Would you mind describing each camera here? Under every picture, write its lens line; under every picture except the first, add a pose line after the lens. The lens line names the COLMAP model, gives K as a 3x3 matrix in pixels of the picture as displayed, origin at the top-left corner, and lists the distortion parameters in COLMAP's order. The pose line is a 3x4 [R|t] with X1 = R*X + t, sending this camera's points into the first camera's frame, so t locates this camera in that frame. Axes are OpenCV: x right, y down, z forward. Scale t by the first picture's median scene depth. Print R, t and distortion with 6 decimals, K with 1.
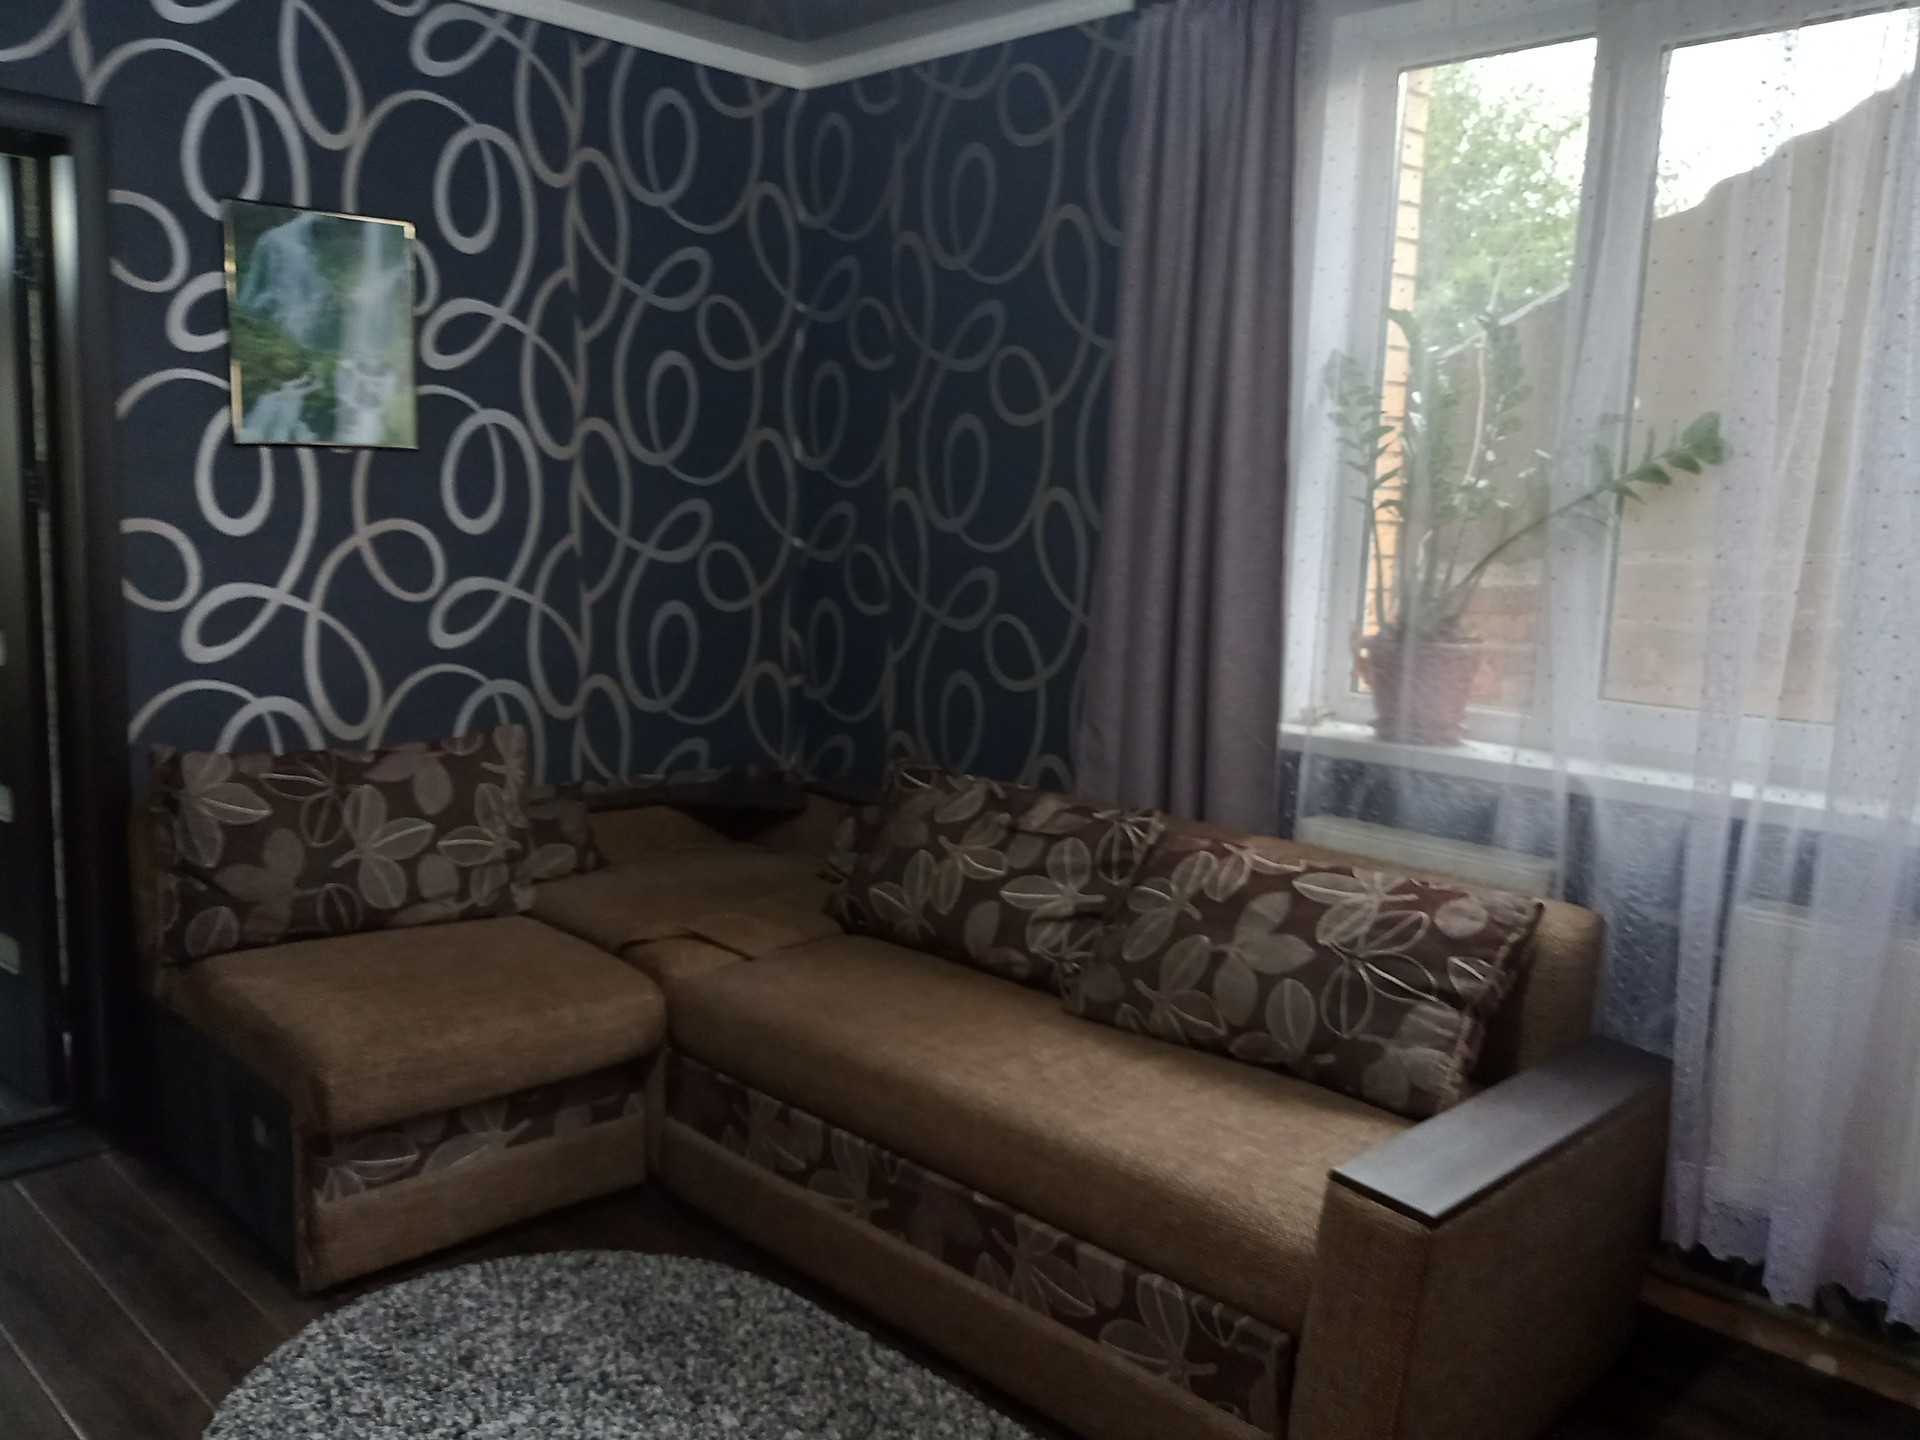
lens RADIAL K [[1513.9, 0, 999.1], [0, 1513.9, 709.0], [0, 0, 1]] dist [0.026324, -0.026619]
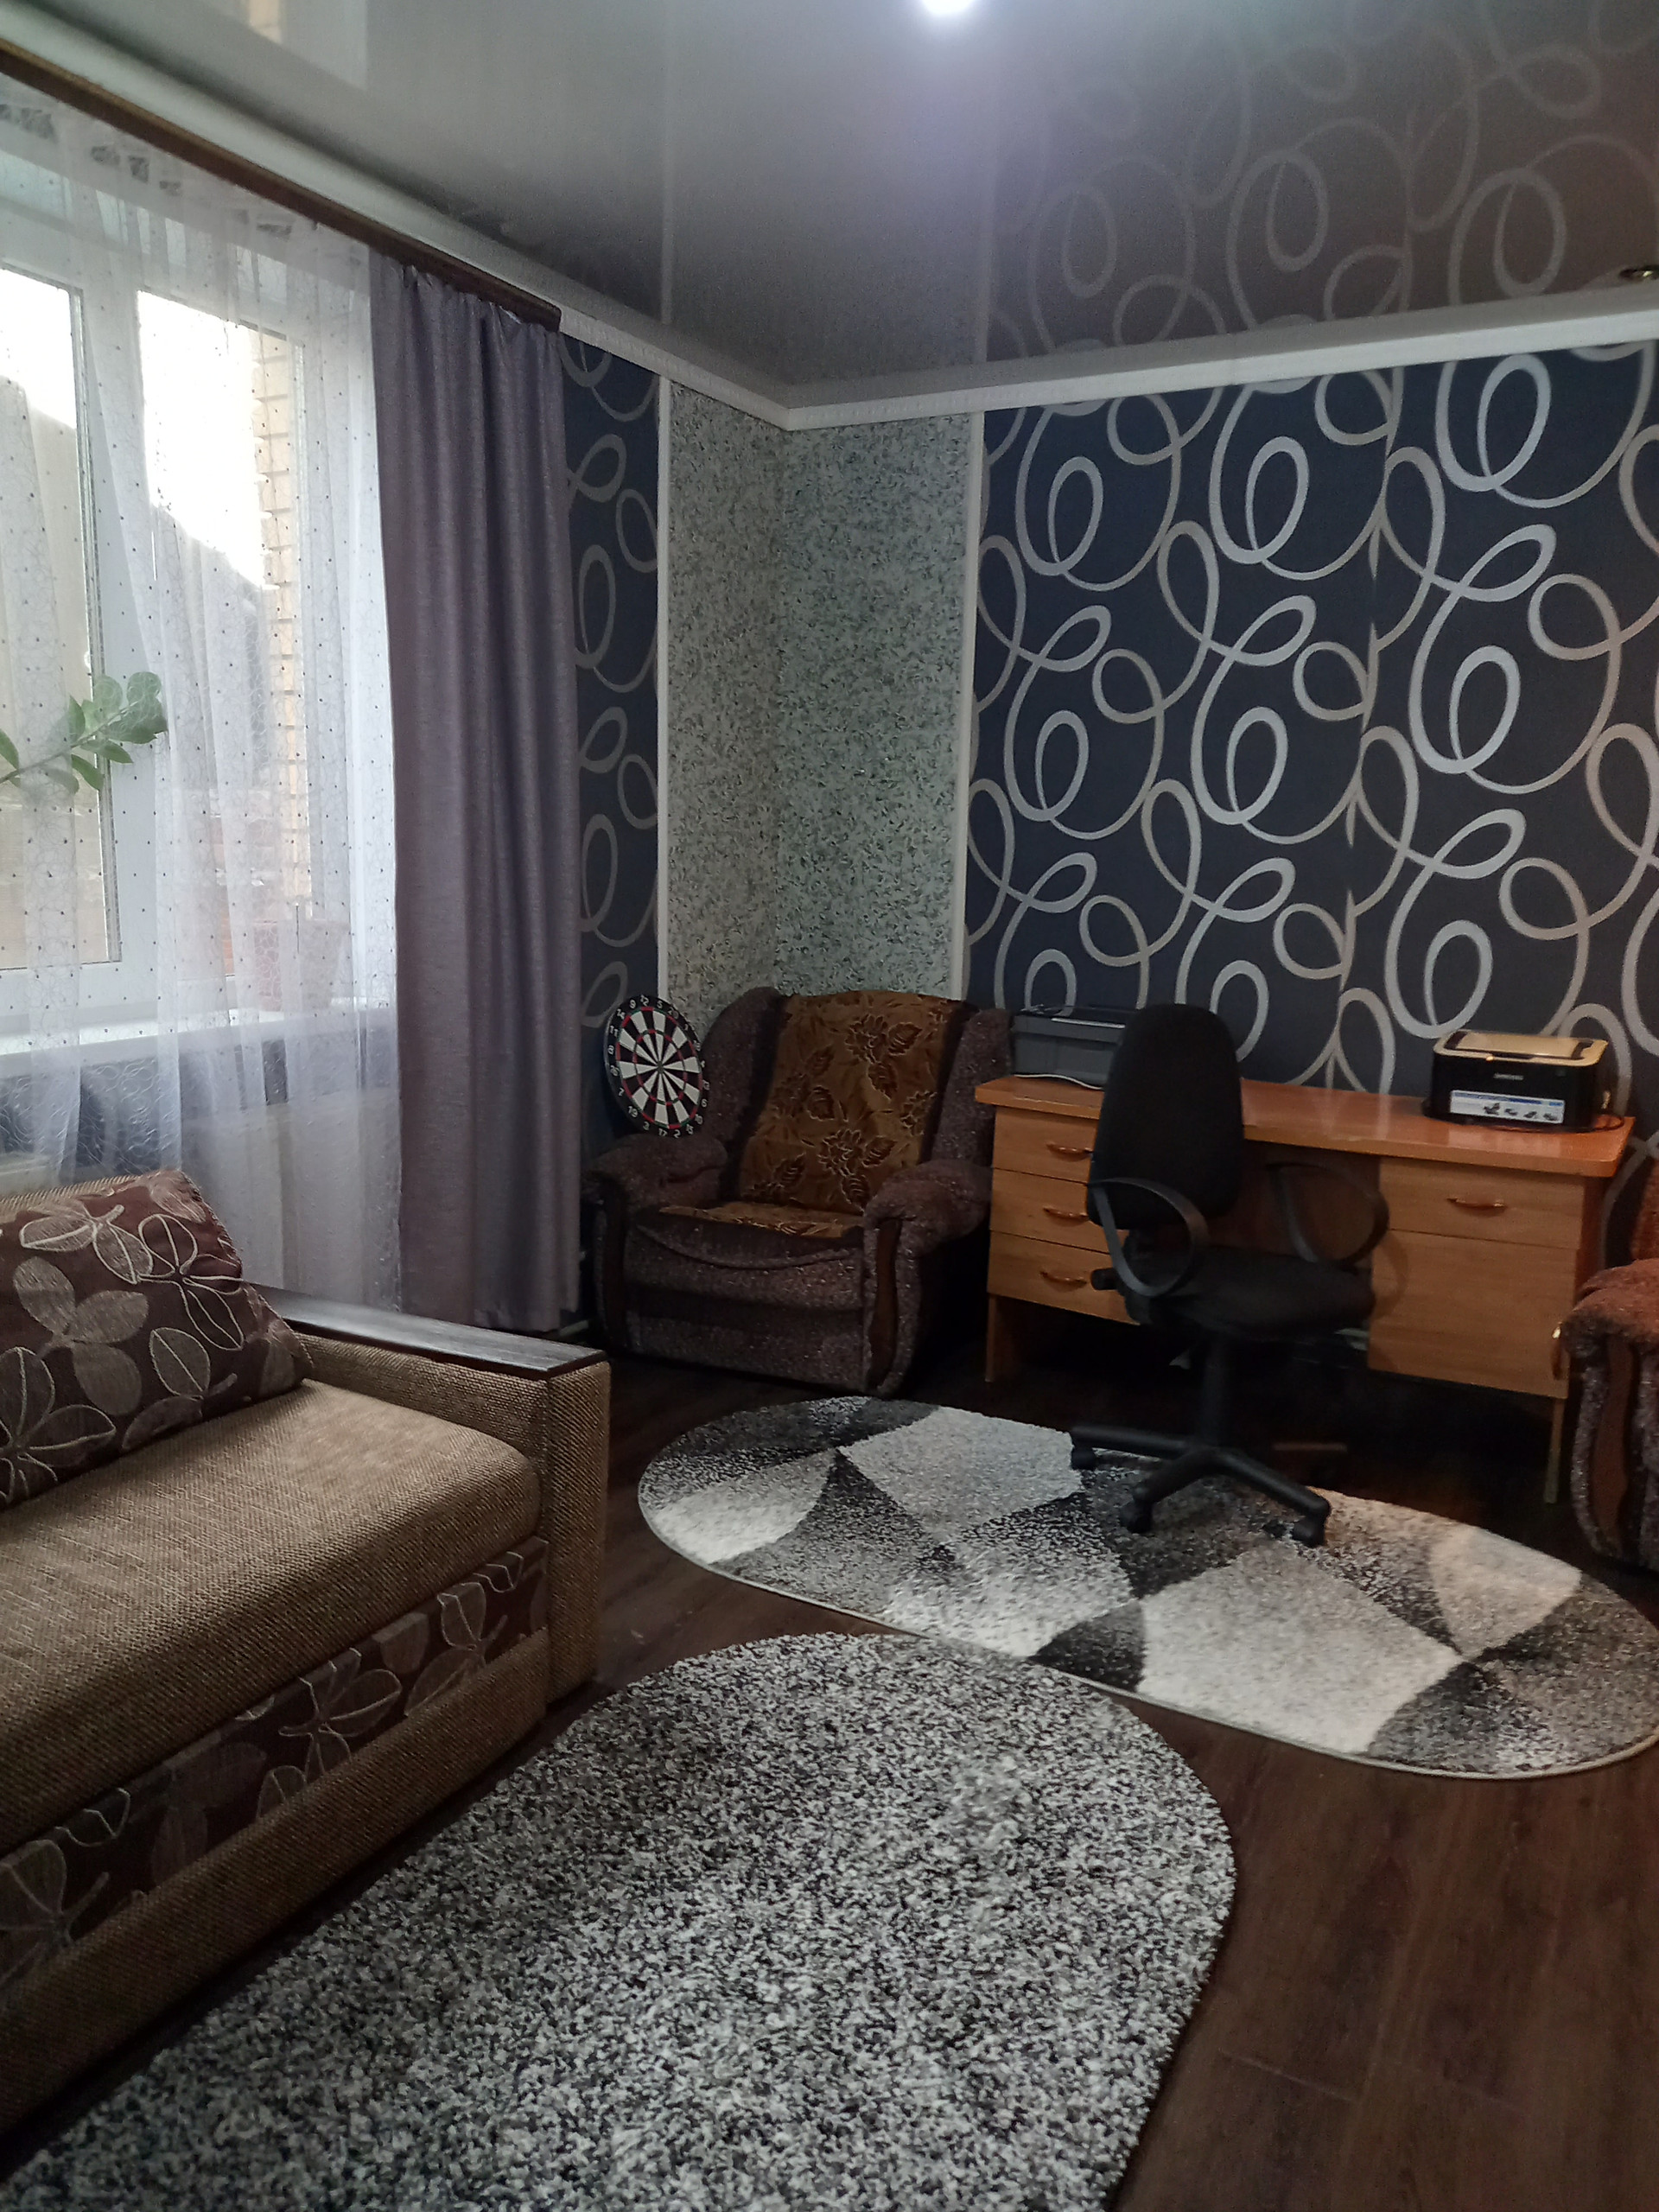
lens RADIAL K [[1594.8, 0, 854.5], [0, 1594.8, 1123.1], [0, 0, 1]] dist [0.056593, -0.054626]
pose [[-0.270805, -0.219373, 0.937305, -0.743355], [0.092125, 0.963312, 0.252076, -0.126997], [-0.958216, 0.154612, -0.240660, 0.825460]]
